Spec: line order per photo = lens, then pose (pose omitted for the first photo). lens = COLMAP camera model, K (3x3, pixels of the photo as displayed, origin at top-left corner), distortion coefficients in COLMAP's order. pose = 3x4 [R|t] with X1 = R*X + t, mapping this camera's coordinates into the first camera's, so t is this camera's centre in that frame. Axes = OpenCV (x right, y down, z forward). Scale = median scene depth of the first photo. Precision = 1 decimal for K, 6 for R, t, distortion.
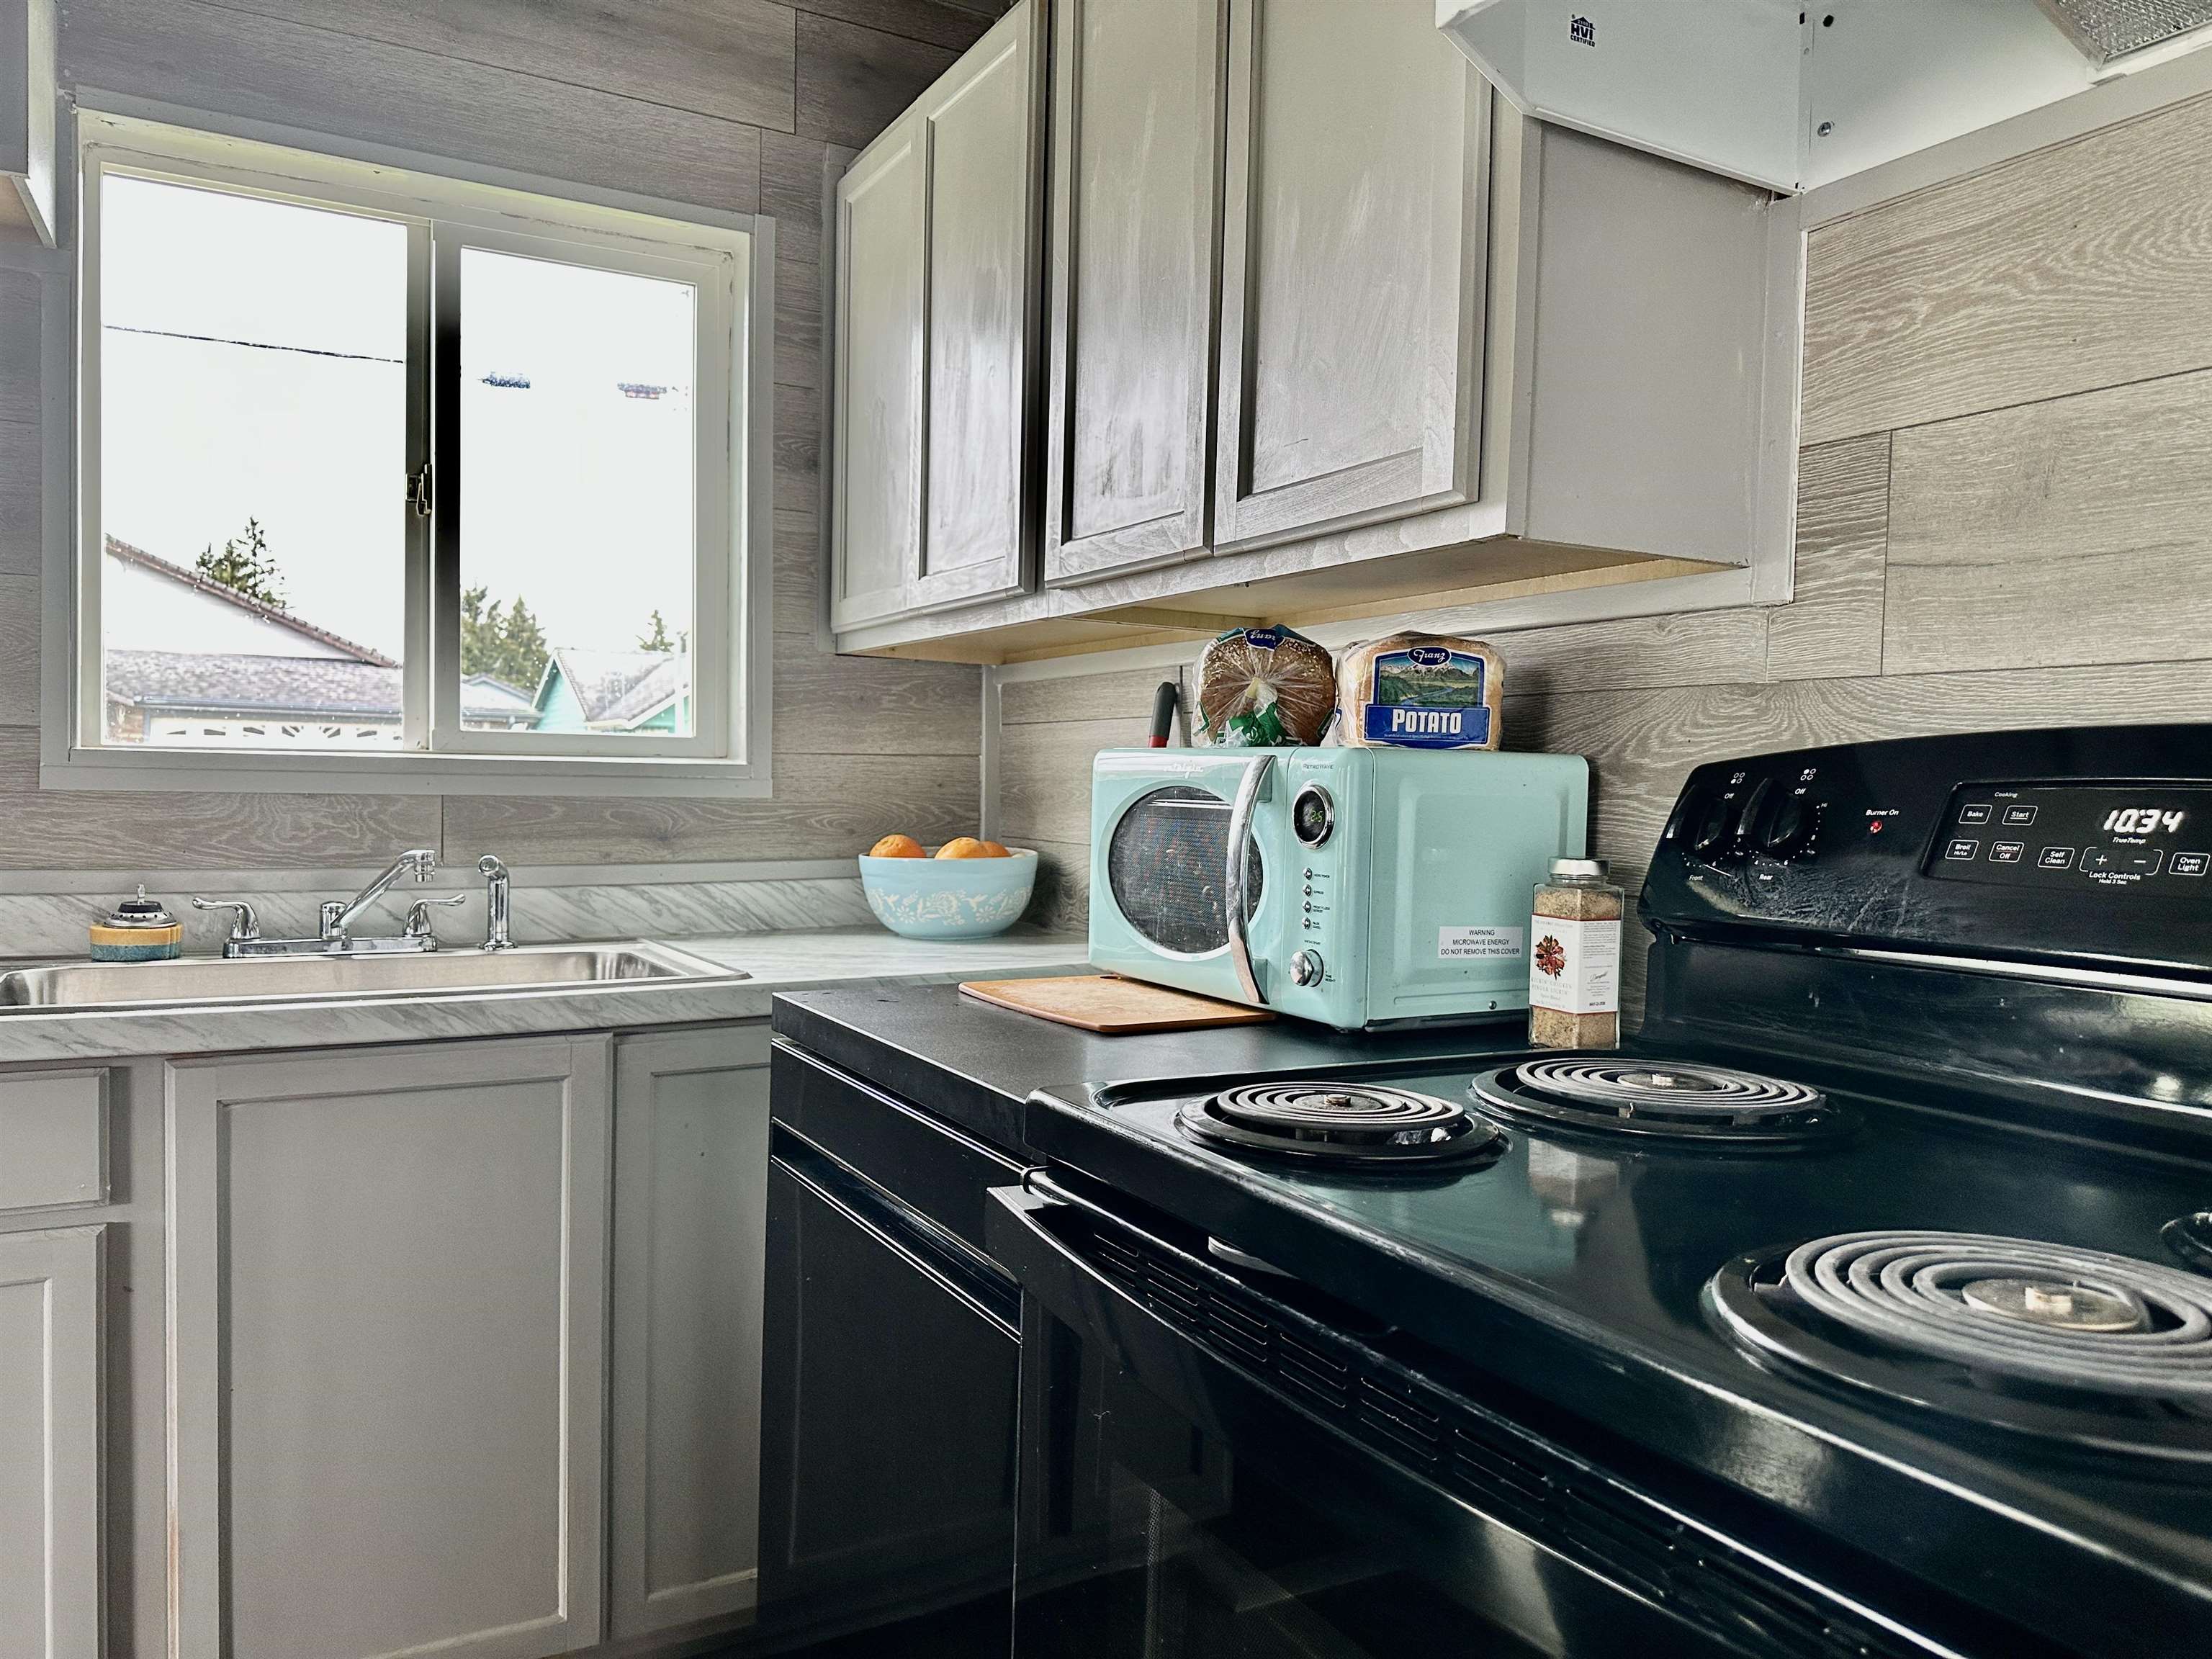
lens RADIAL K [[1555.4, 0, 1140.7], [0, 1555.4, 848.2], [0, 0, 1]] dist [0.051122, -0.073642]
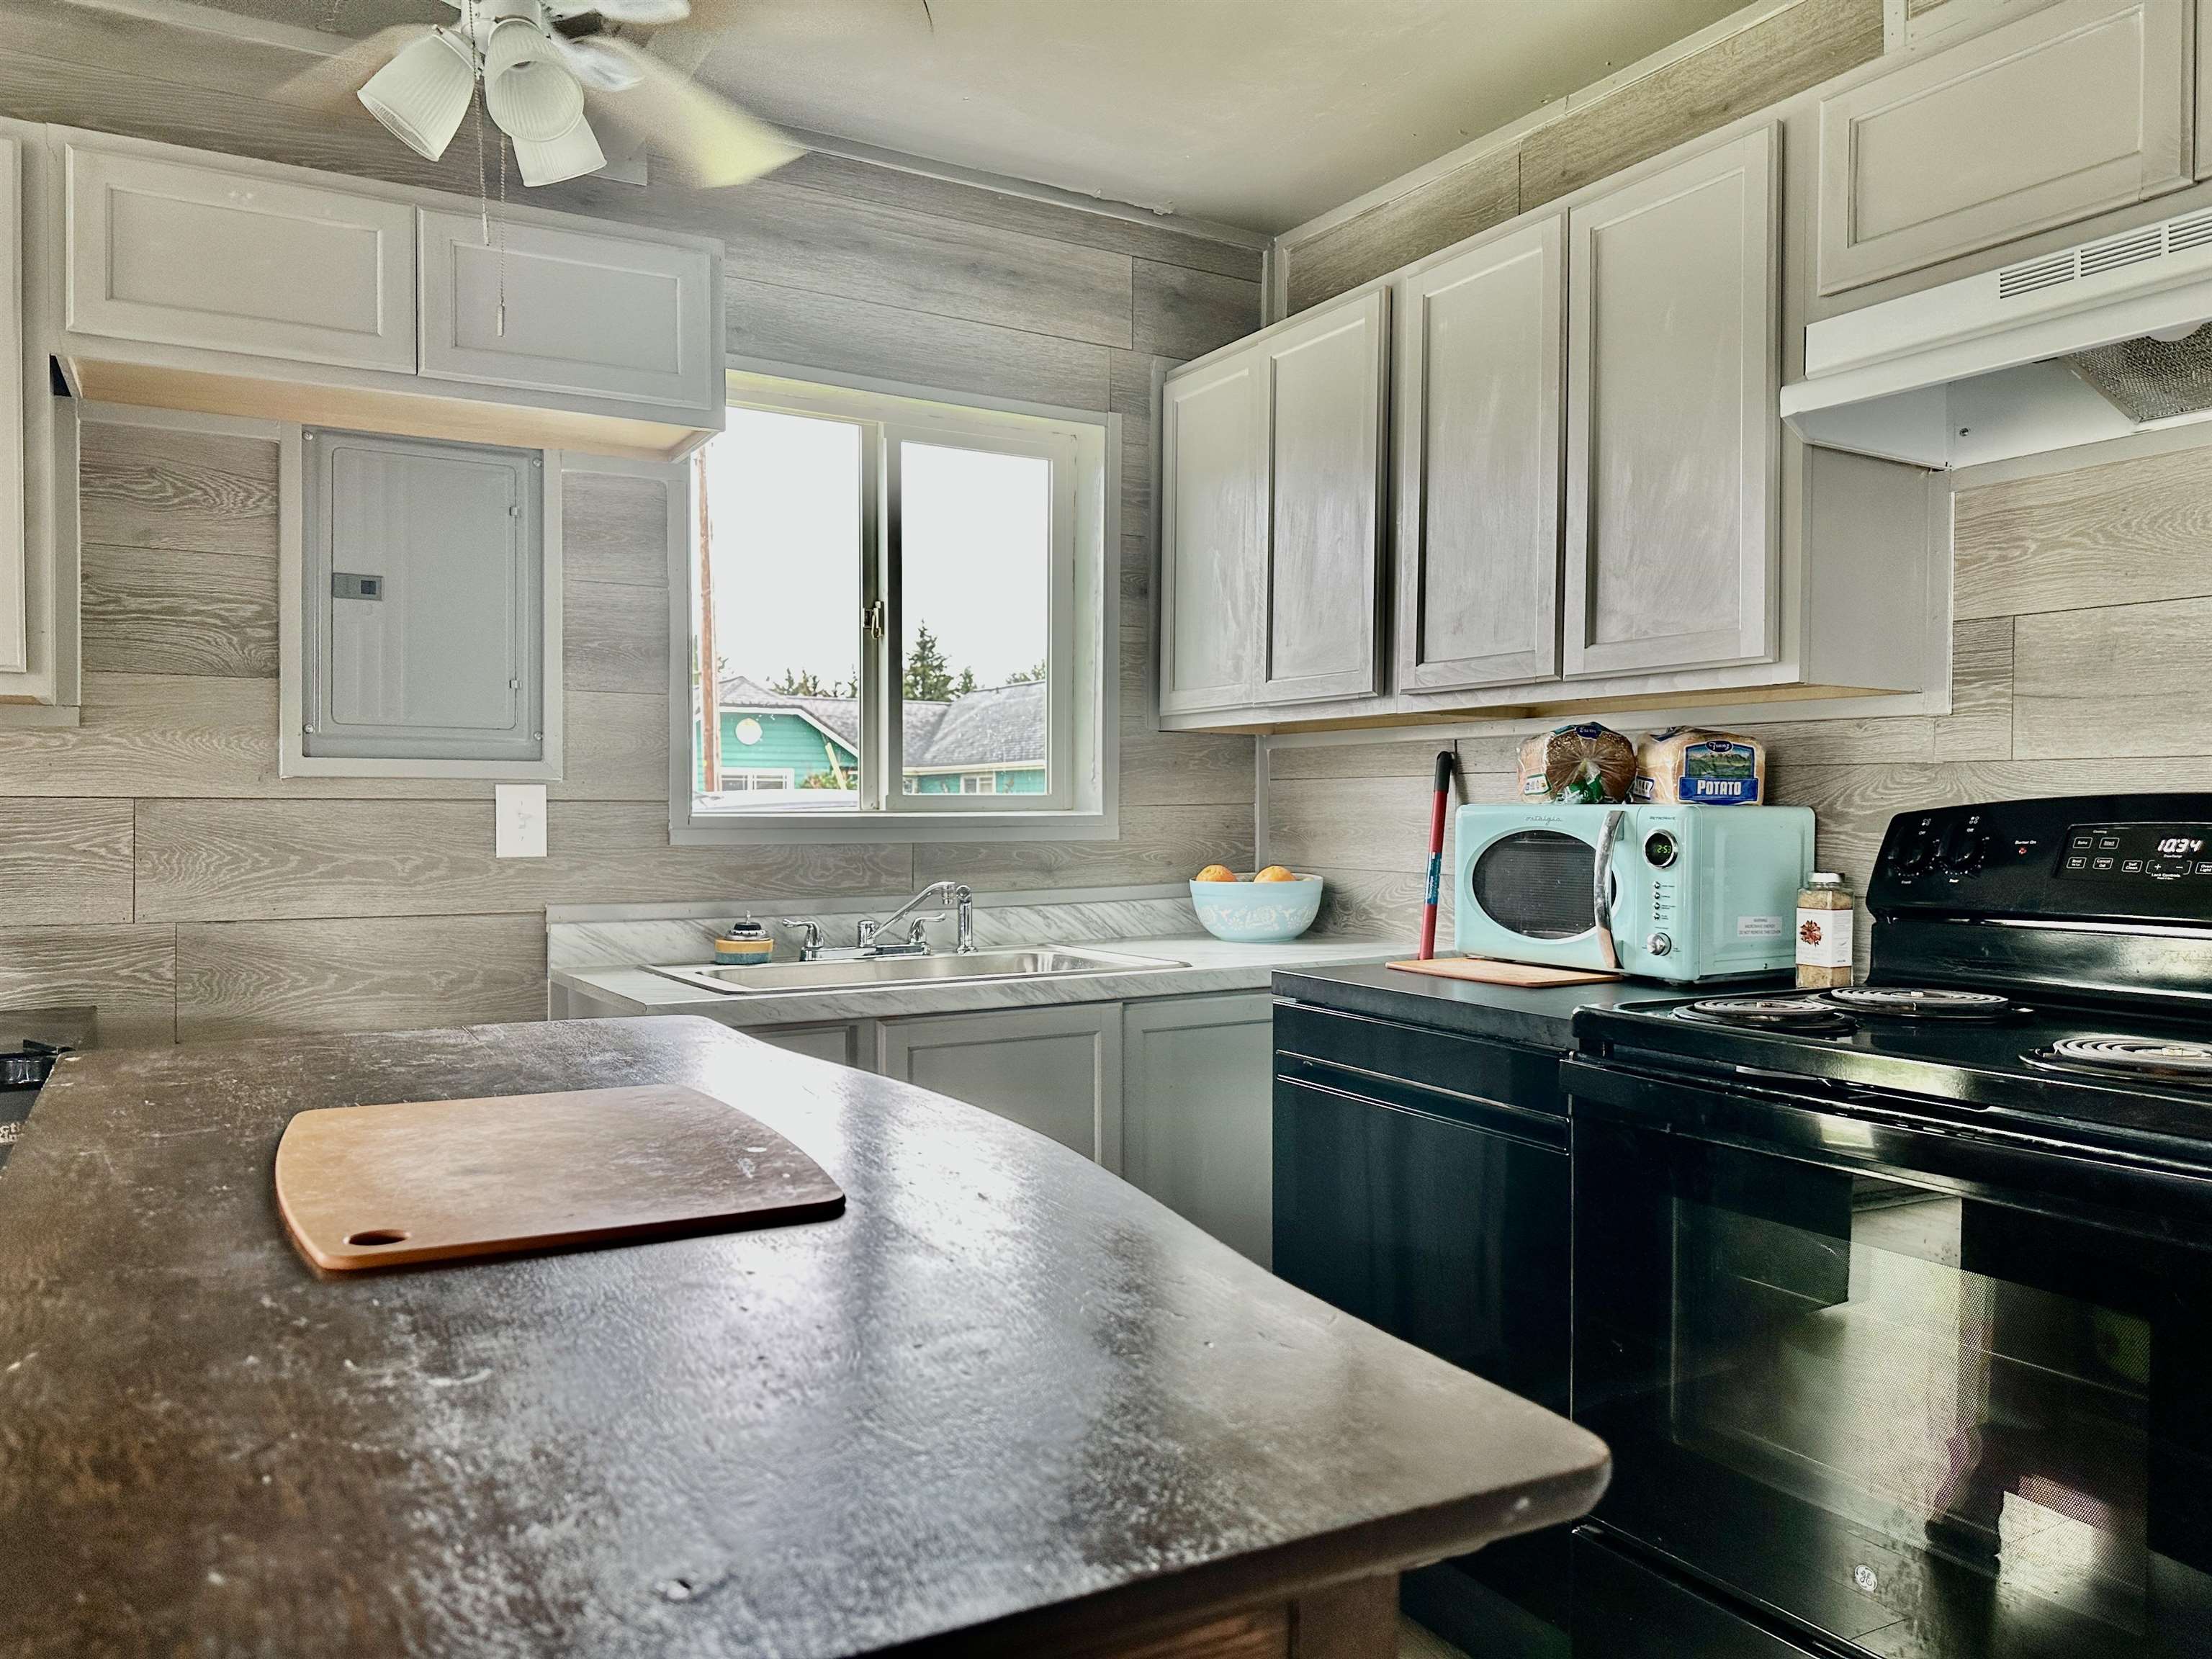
lens RADIAL K [[1555.4, 0, 1117.2], [0, 1555.4, 848.0], [0, 0, 1]] dist [0.051122, -0.073642]
pose [[0.999628, -0.018640, 0.019907, -0.306454], [0.018973, 0.999681, -0.016667, -0.003348], [-0.019590, 0.017039, 0.999663, -0.389447]]
